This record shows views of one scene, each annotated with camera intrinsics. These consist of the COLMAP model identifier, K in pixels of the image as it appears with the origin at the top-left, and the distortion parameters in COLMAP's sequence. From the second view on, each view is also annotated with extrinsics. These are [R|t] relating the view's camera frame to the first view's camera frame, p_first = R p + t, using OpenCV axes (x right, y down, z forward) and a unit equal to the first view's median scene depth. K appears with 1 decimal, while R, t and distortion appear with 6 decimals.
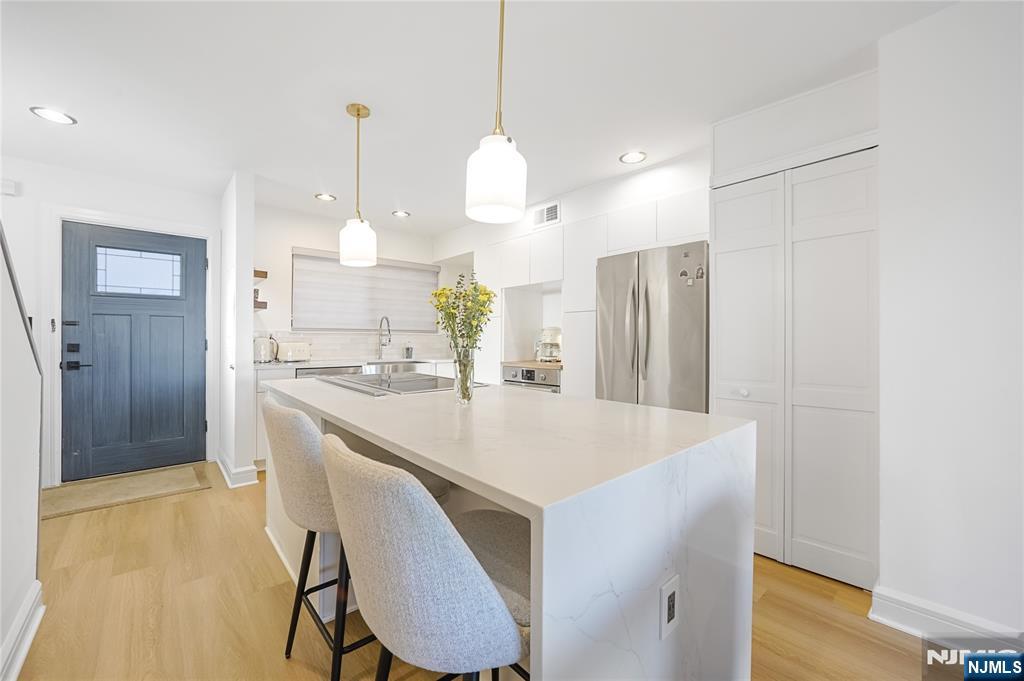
lens RADIAL K [[418.8, 0, 512.0], [0, 418.8, 340.5], [0, 0, 1]] dist [-0.038323, 0.014959]
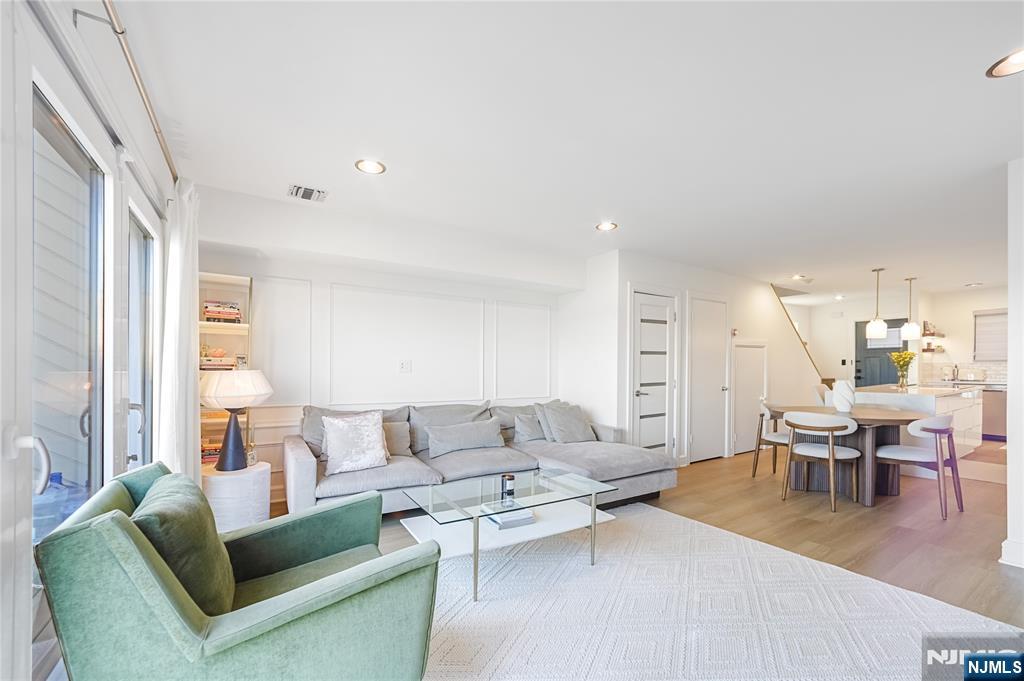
lens RADIAL K [[412.4, 0, 522.2], [0, 412.4, 370.7], [0, 0, 1]] dist [0.000063, 0.000141]
pose [[-0.143799, 0.009365, -0.989563, 1.667659], [0.003666, 0.999953, 0.008931, -0.013031], [0.989600, -0.002343, -0.143827, -0.664994]]
